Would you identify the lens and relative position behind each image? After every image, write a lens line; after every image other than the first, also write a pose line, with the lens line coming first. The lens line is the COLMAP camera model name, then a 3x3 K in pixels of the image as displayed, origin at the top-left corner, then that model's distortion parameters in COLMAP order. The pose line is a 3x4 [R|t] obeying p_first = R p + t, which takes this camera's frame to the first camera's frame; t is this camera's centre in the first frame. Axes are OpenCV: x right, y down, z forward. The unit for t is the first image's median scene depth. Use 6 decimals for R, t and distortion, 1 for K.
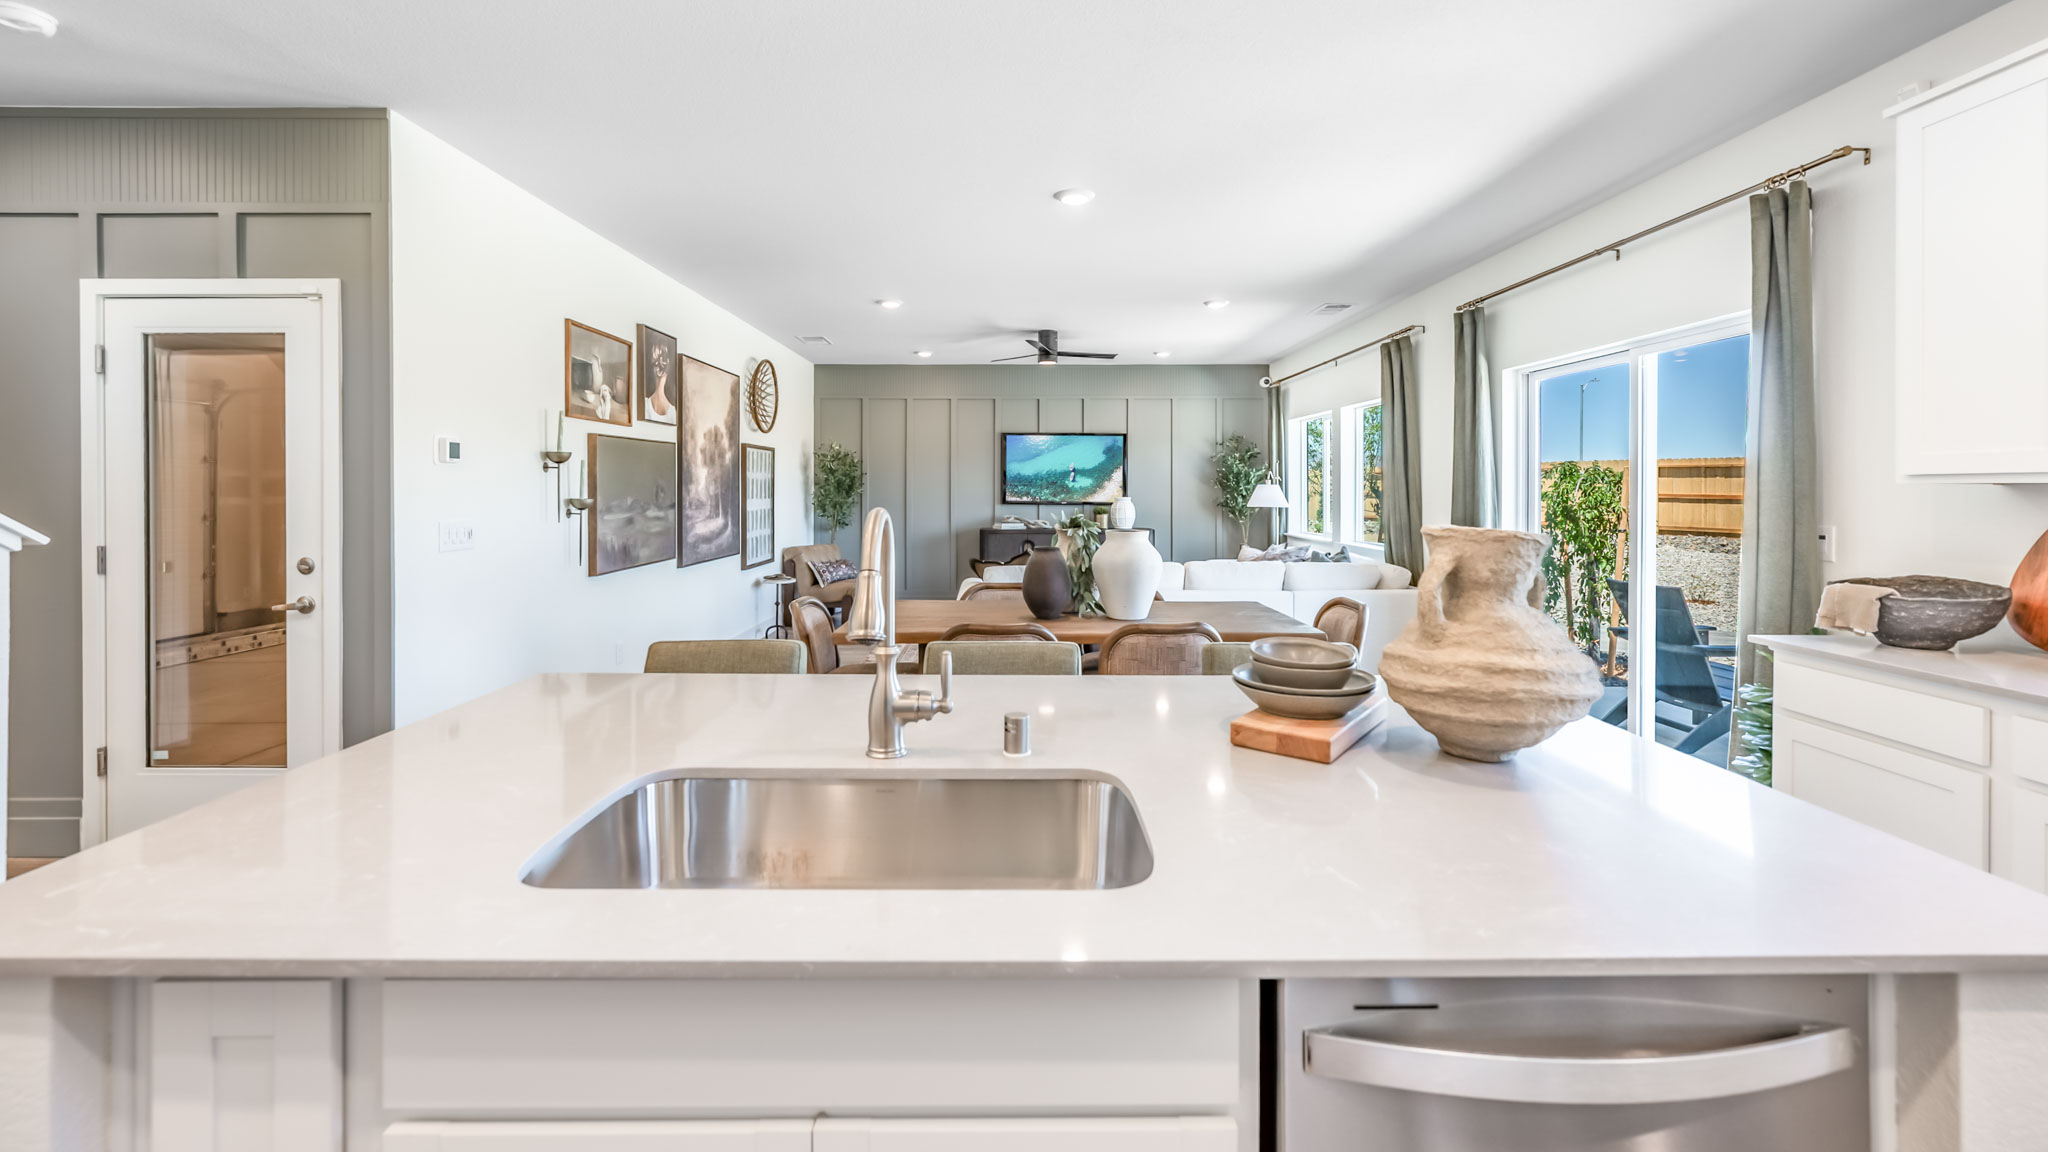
lens RADIAL K [[826.4, 0, 1024.5], [0, 826.4, 488.6], [0, 0, 1]] dist [0.000475, 0.000103]
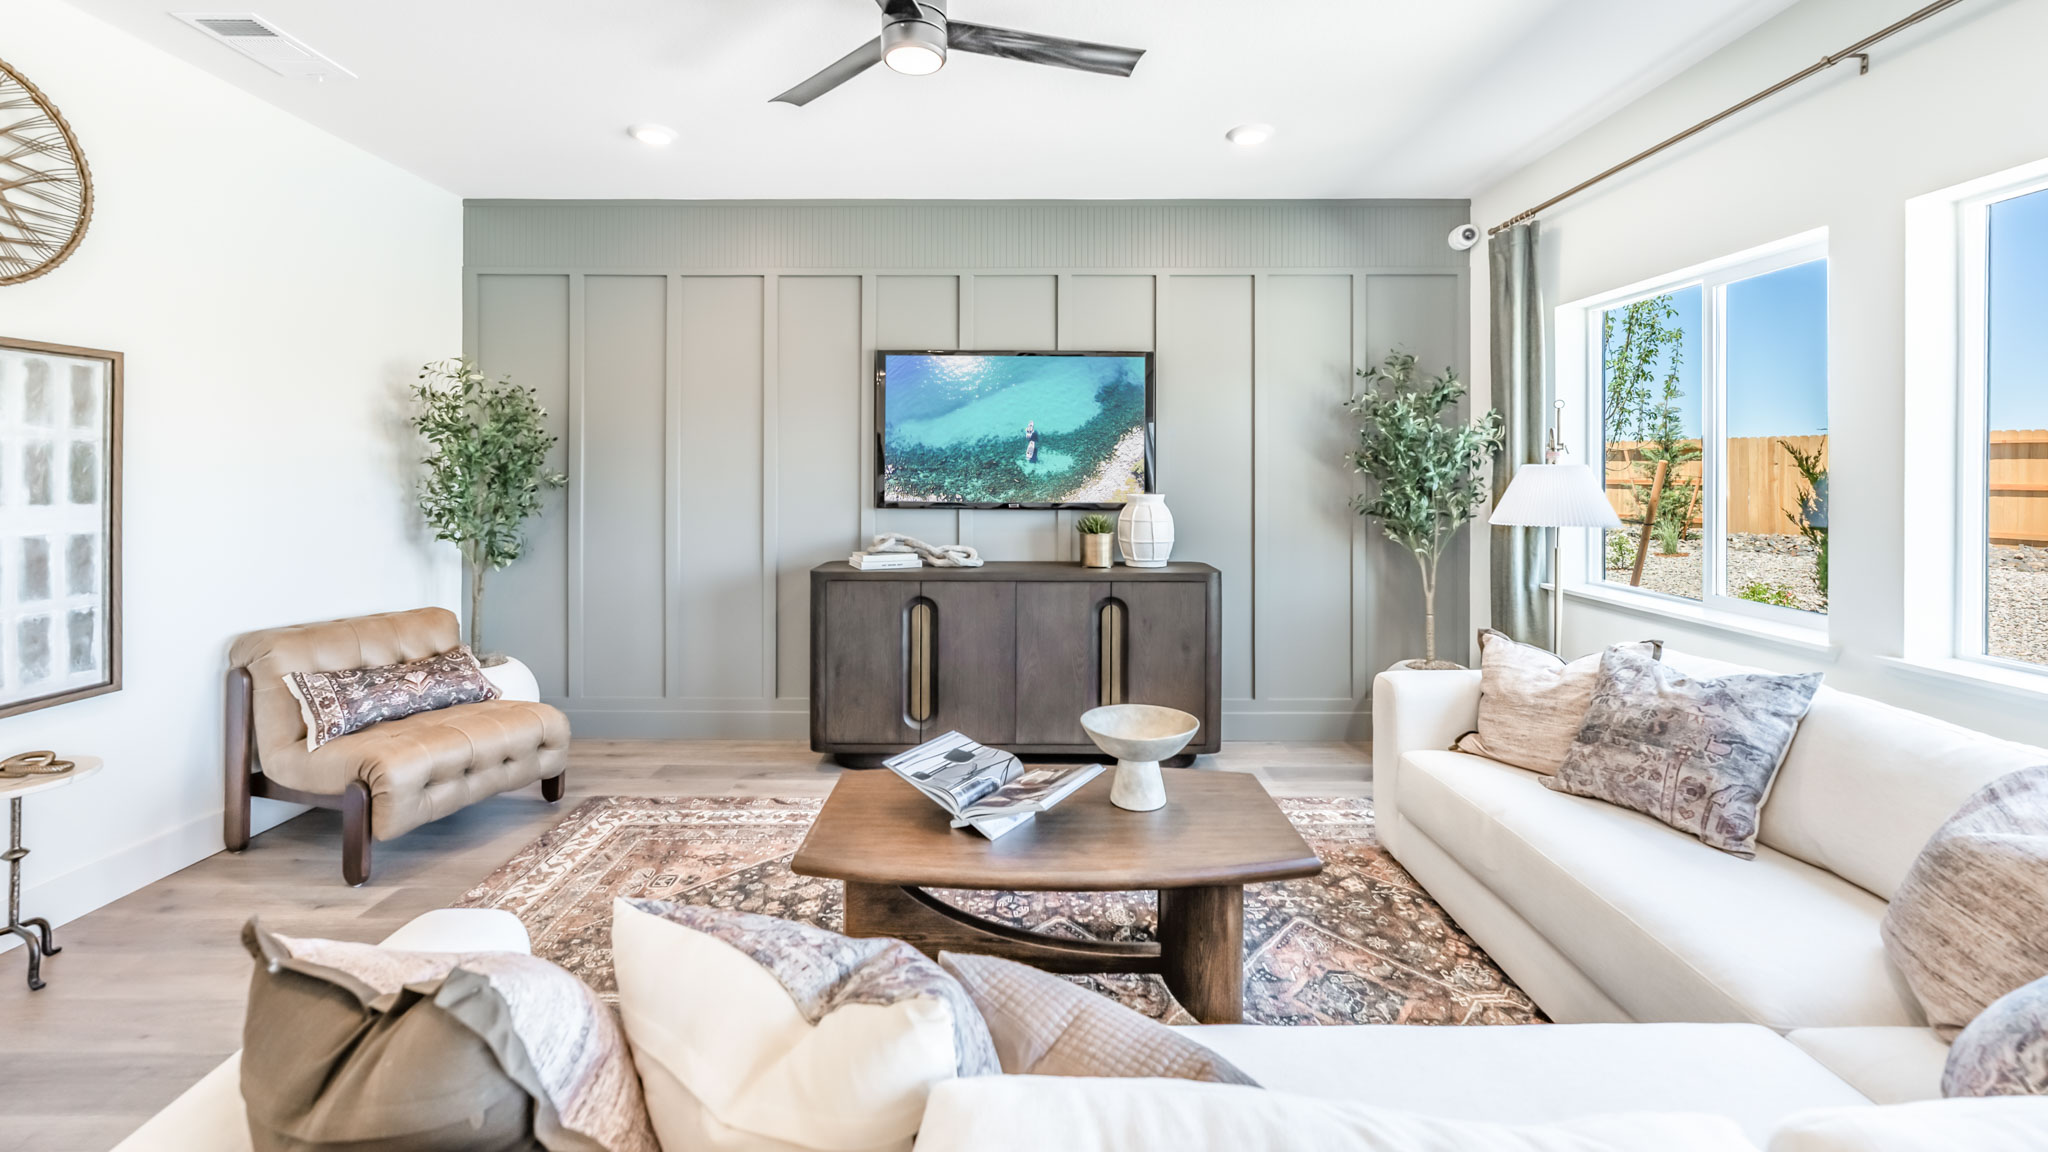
lens RADIAL K [[829.7, 0, 1011.8], [0, 829.7, 474.9], [0, 0, 1]] dist [-0.001657, 0.000062]
pose [[0.999848, 0.001999, -0.017332, 0.081017], [-0.001973, 0.999997, 0.001516, -0.000863], [0.017335, -0.001481, 0.999849, 0.811592]]
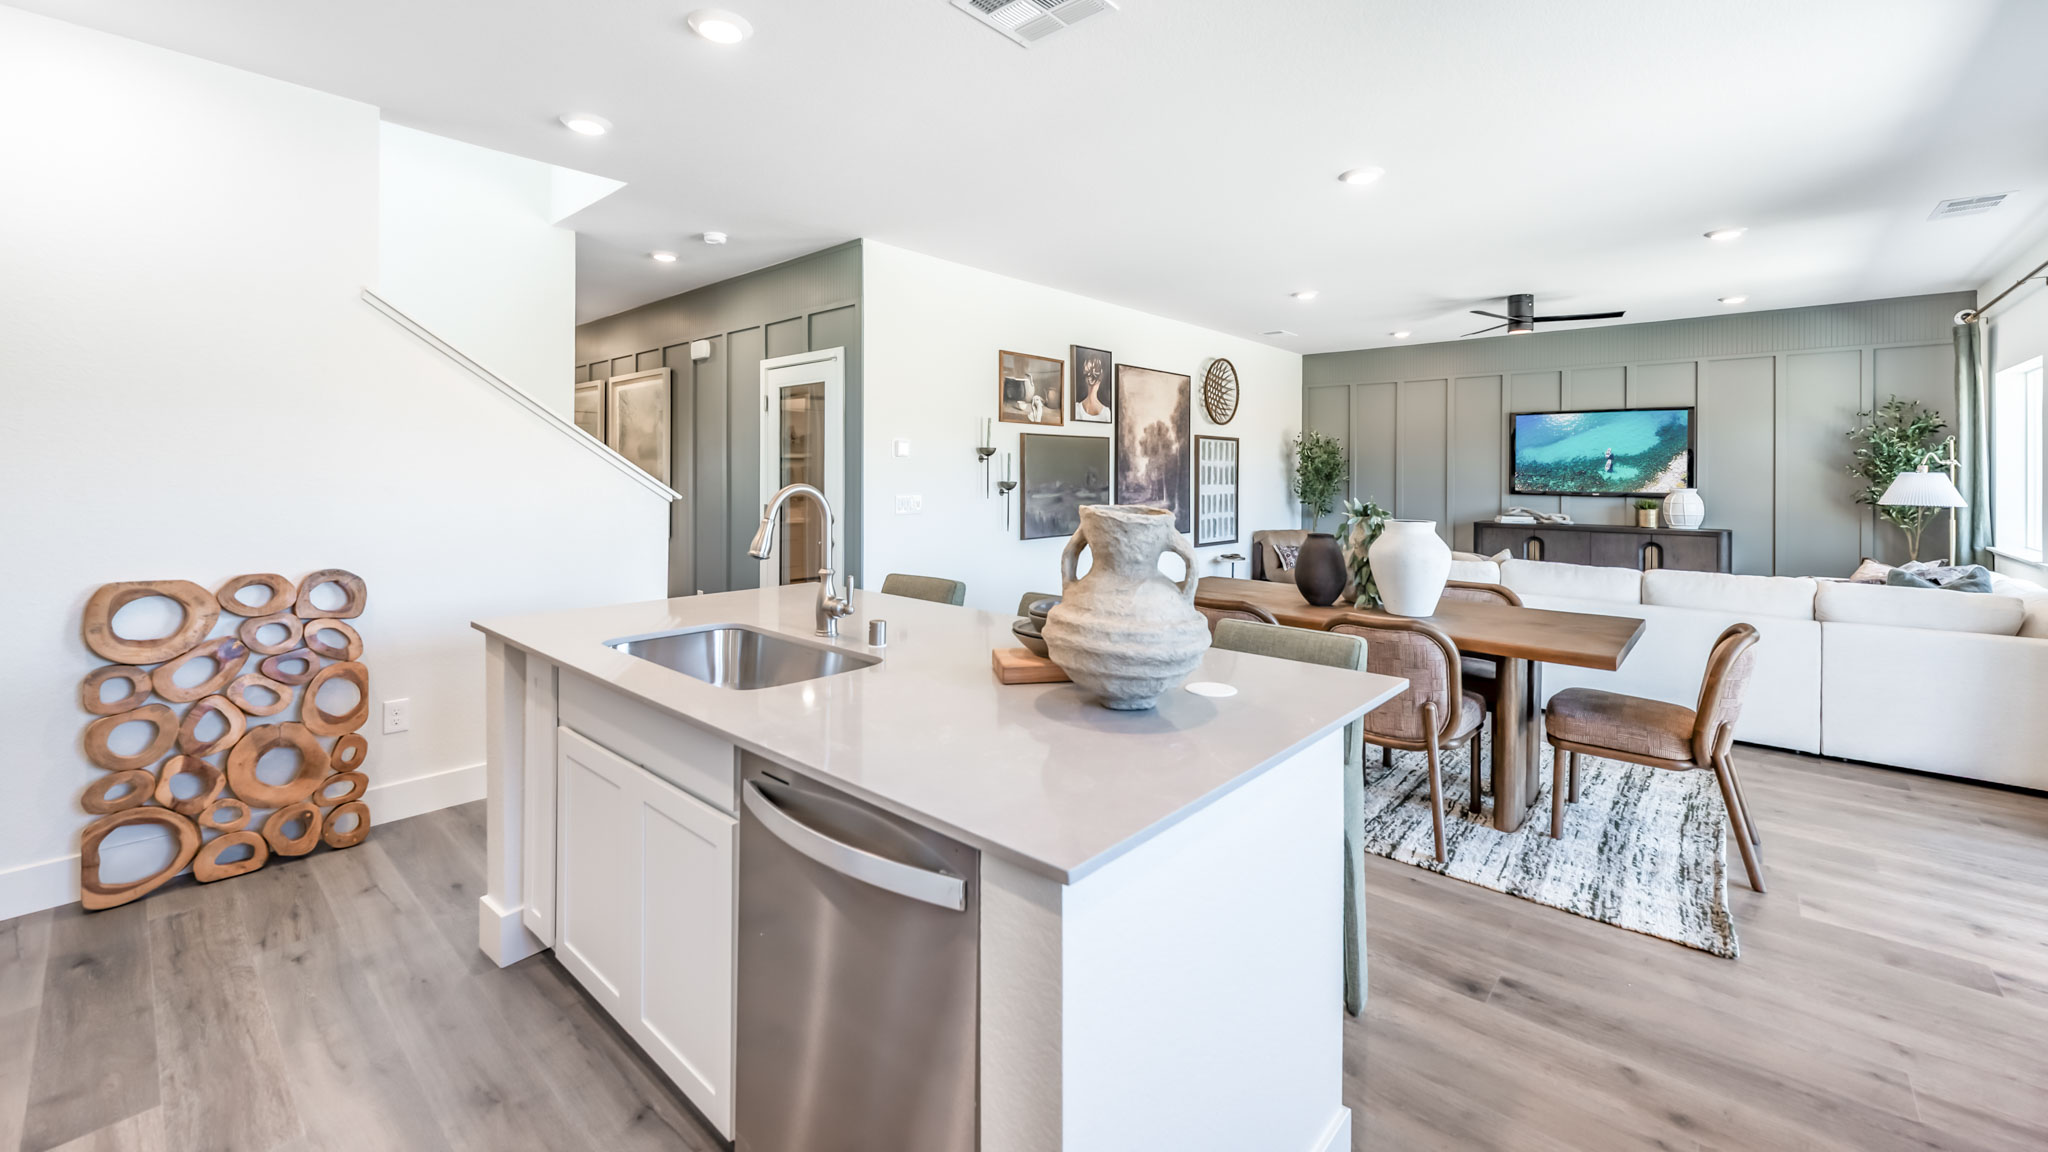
lens RADIAL K [[819.8, 0, 1023.0], [0, 819.8, 474.5], [0, 0, 1]] dist [-0.000281, 0.000157]
pose [[0.742624, 0.003601, -0.669699, 0.253632], [-0.004982, 0.999988, -0.000147, 0.000237], [0.669690, 0.003446, 0.742633, 0.011696]]
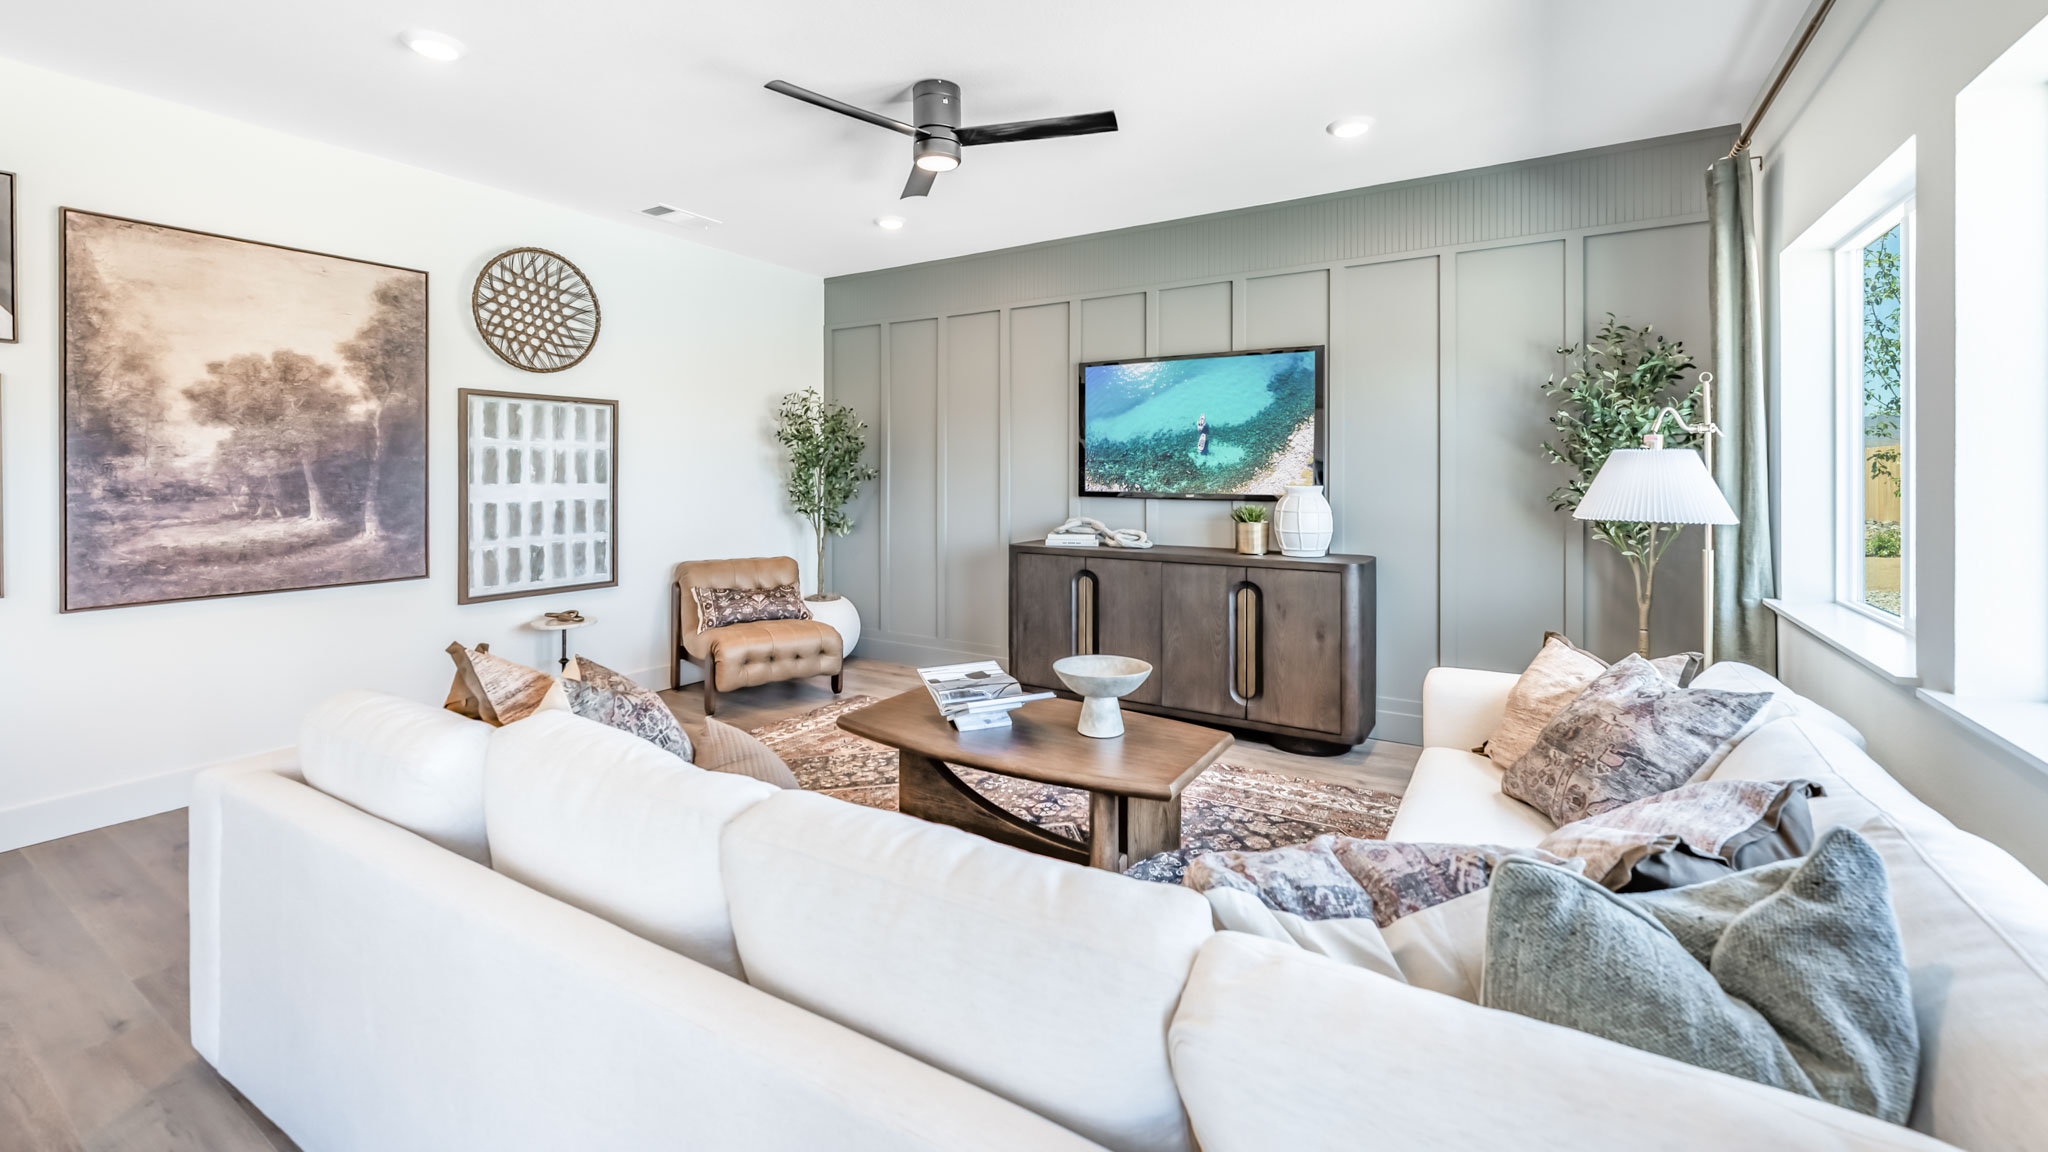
lens RADIAL K [[829.7, 0, 1011.8], [0, 829.7, 474.9], [0, 0, 1]] dist [-0.001657, 0.000062]
pose [[0.840432, 0.001889, -0.541914, 0.335270], [-0.001055, 0.999998, 0.001850, 0.005241], [0.541916, -0.000983, 0.840432, 0.778690]]
